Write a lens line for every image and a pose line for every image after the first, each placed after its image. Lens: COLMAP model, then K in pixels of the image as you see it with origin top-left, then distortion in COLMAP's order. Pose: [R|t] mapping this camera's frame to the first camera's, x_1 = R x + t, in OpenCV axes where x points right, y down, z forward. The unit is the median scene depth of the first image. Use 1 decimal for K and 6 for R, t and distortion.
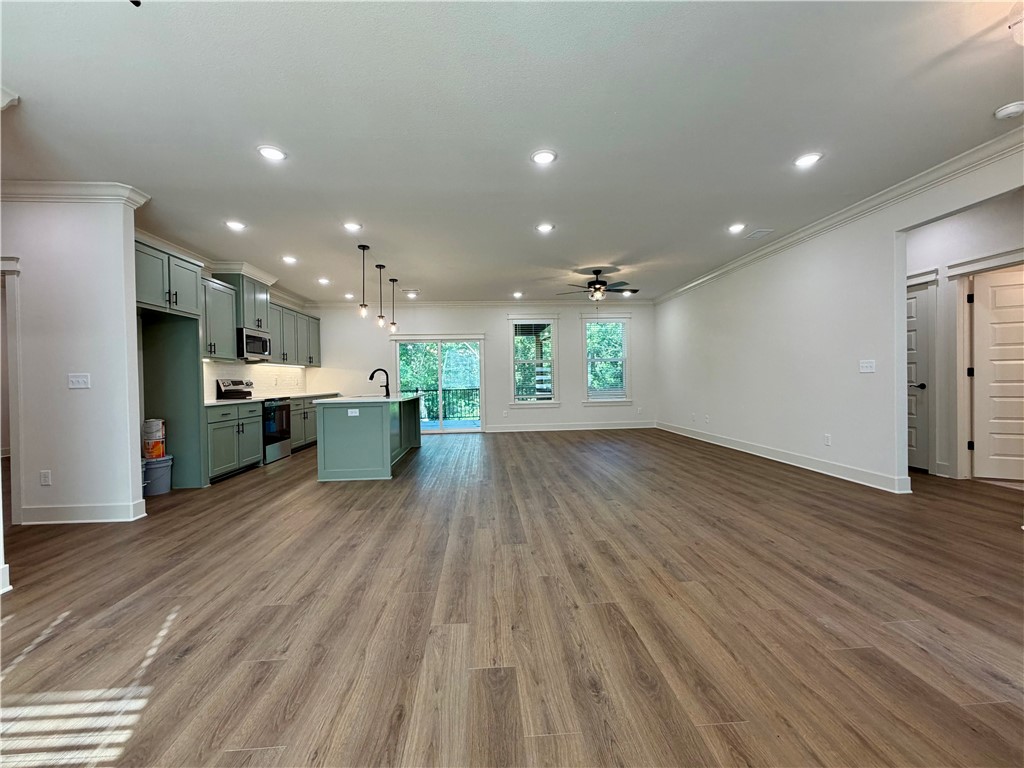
lens RADIAL K [[426.2, 0, 518.1], [0, 426.2, 378.1], [0, 0, 1]] dist [-0.013121, -0.000471]
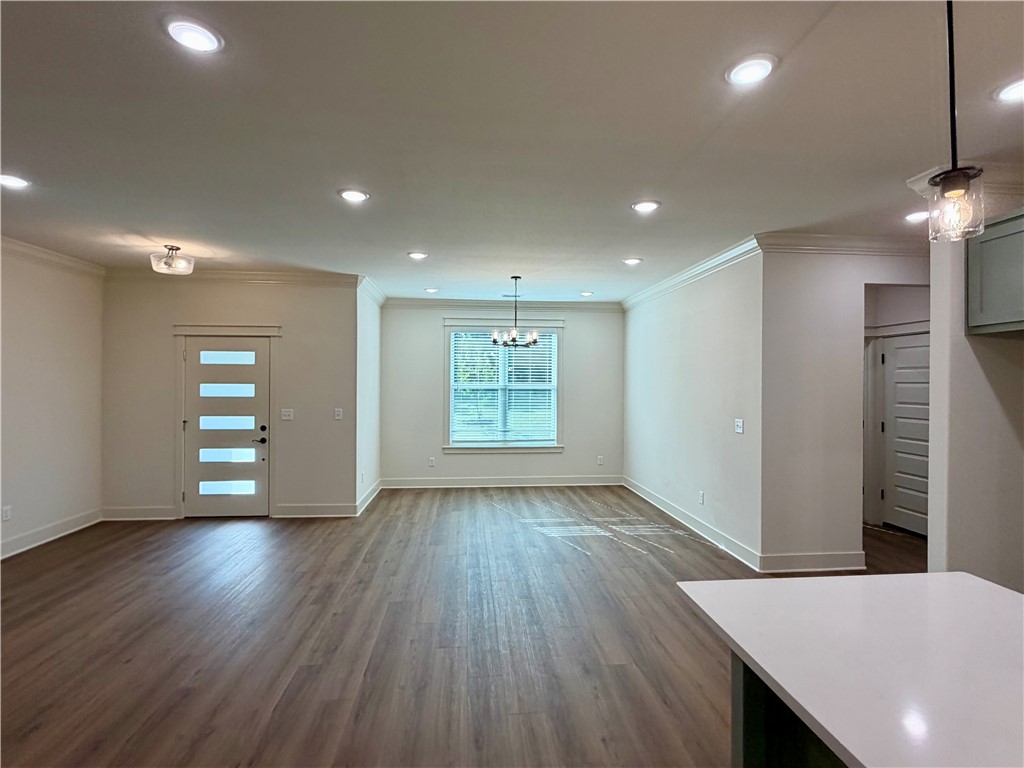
lens RADIAL K [[495.9, 0, 508.2], [0, 495.9, 380.4], [0, 0, 1]] dist [-0.001921, 0.001112]
pose [[-0.999908, 0.013420, 0.001937, -0.256716], [0.013411, 0.999899, -0.004618, -0.131755], [-0.001999, -0.004591, -0.999987, 2.057727]]
